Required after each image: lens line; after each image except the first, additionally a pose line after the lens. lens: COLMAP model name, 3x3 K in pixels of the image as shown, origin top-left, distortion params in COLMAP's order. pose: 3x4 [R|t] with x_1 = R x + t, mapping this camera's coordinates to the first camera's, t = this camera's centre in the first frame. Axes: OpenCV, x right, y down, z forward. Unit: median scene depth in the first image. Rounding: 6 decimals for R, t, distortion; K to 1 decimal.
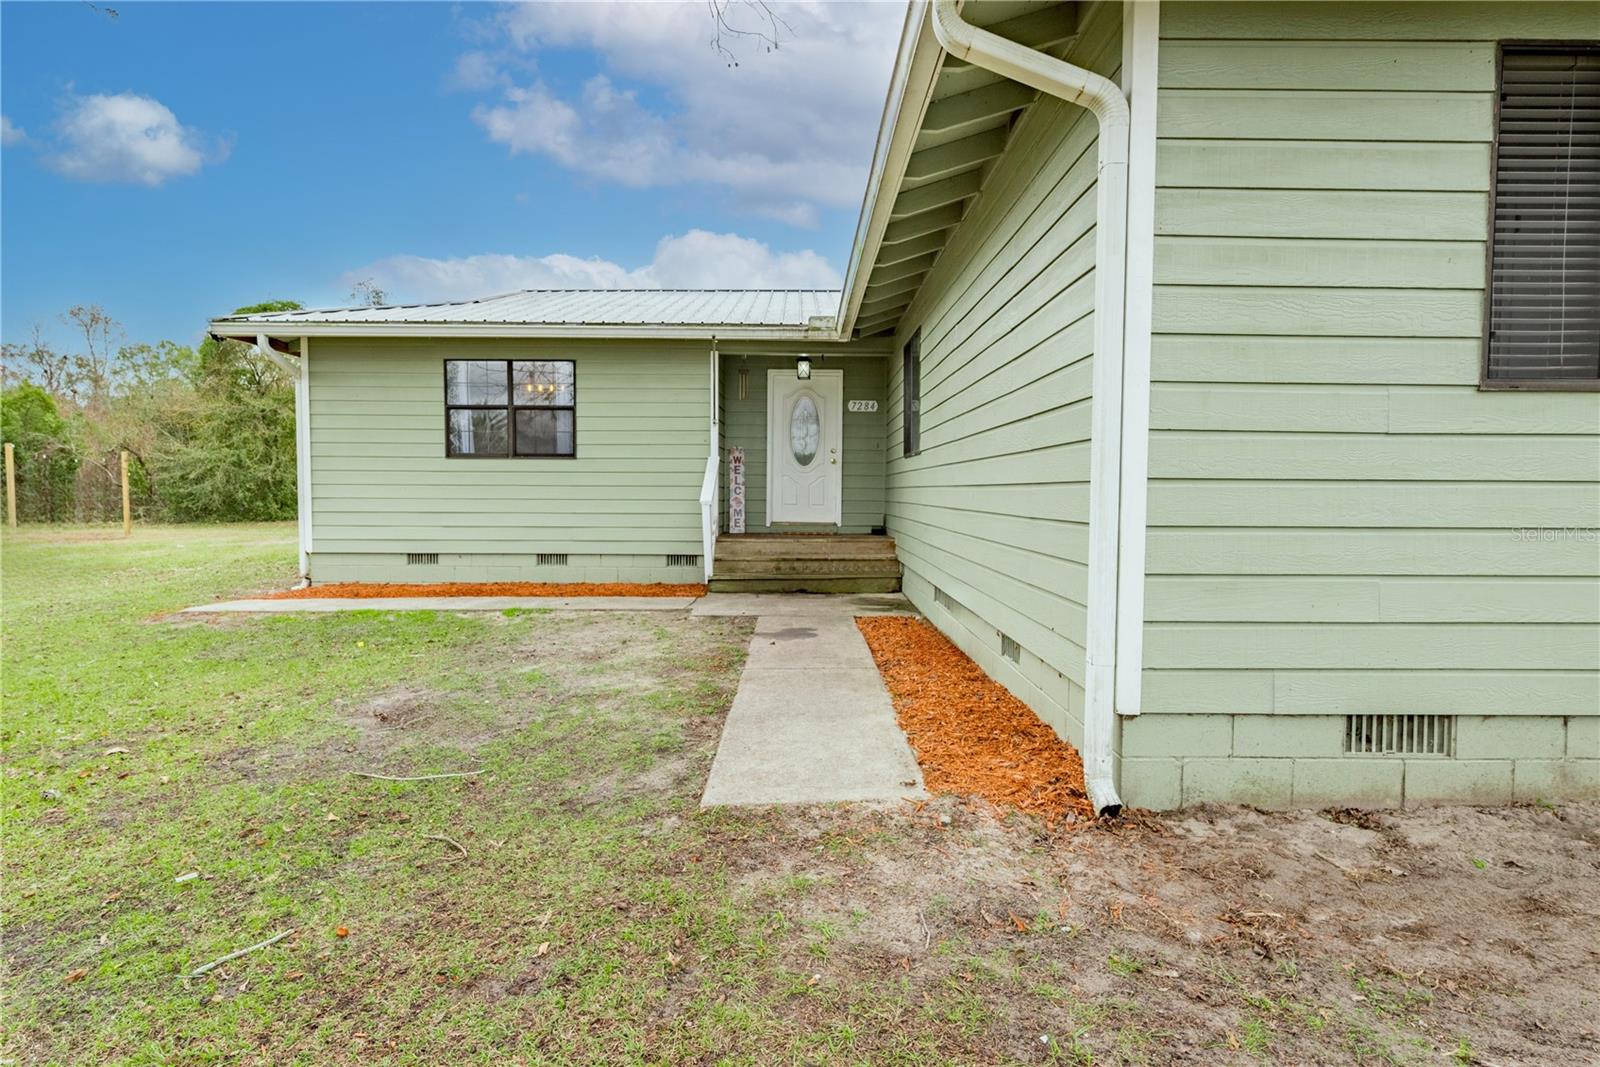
lens RADIAL K [[823.3, 0, 800.0], [0, 823.3, 533.5], [0, 0, 1]] dist [-0.000326, -0.000062]
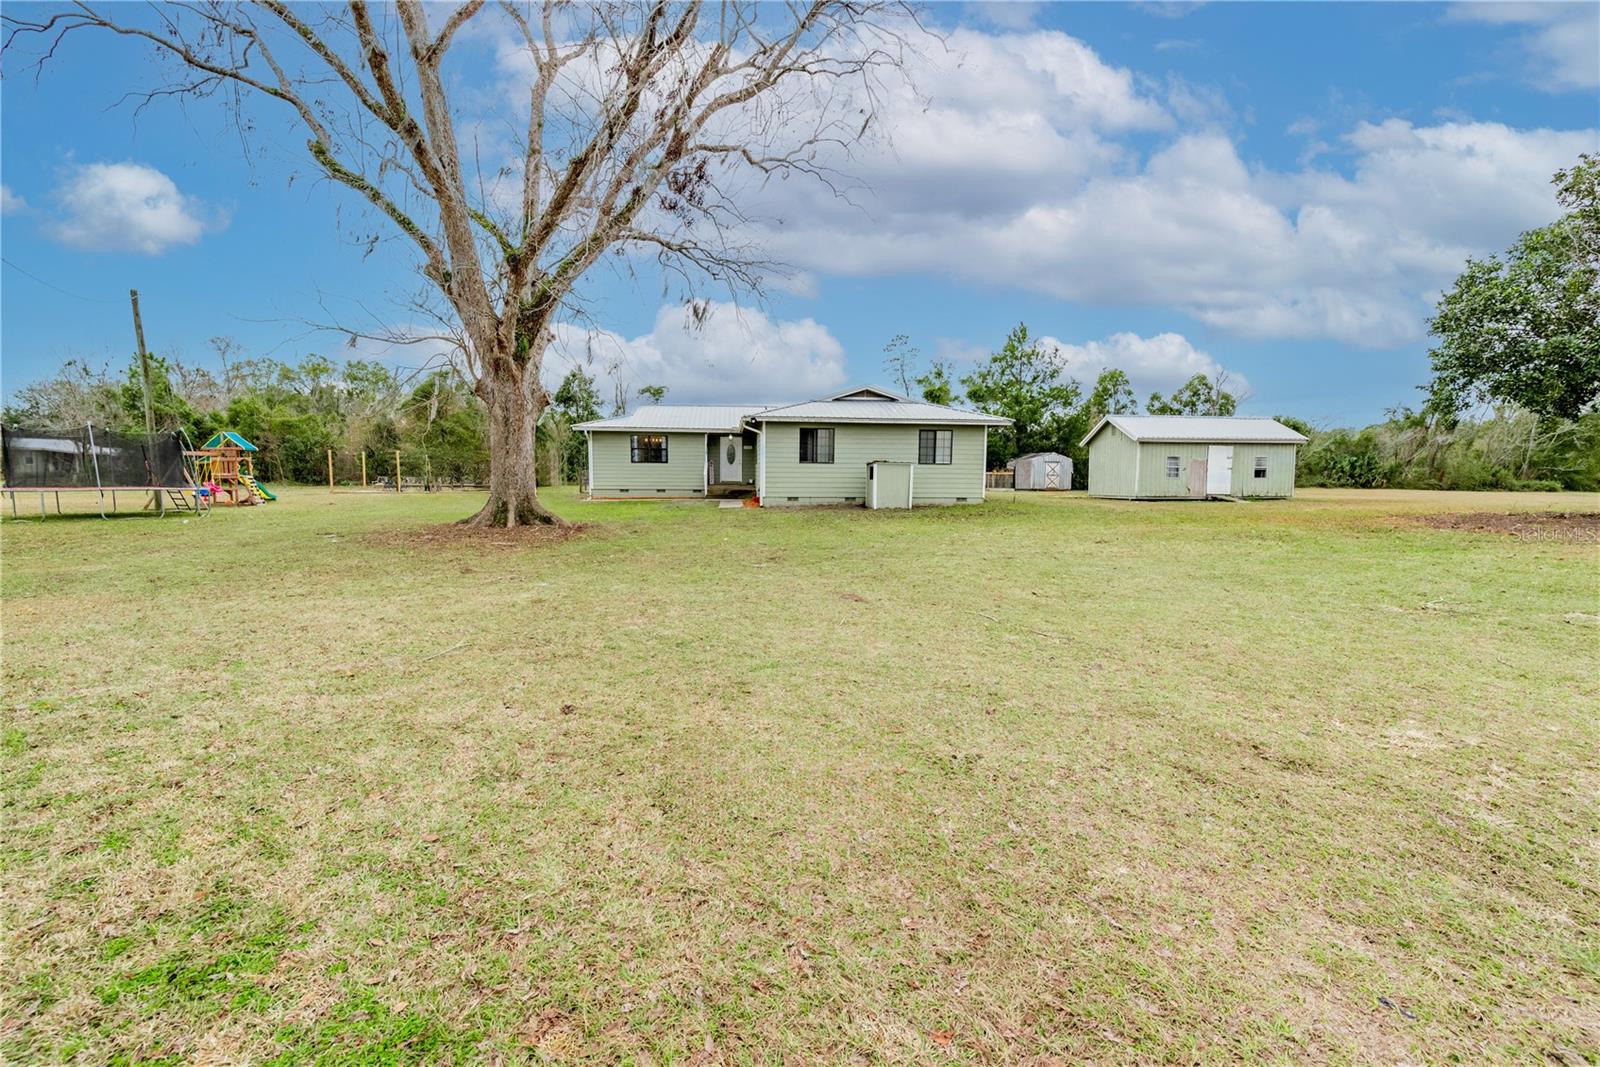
lens RADIAL K [[631.7, 0, 804.2], [0, 631.7, 534.8], [0, 0, 1]] dist [-0.000478, 0.000235]
pose [[0.993595, -0.007432, 0.112753, 0.009678], [0.001629, 0.998673, 0.051470, 0.081879], [-0.112986, -0.050957, 0.992289, -1.839540]]
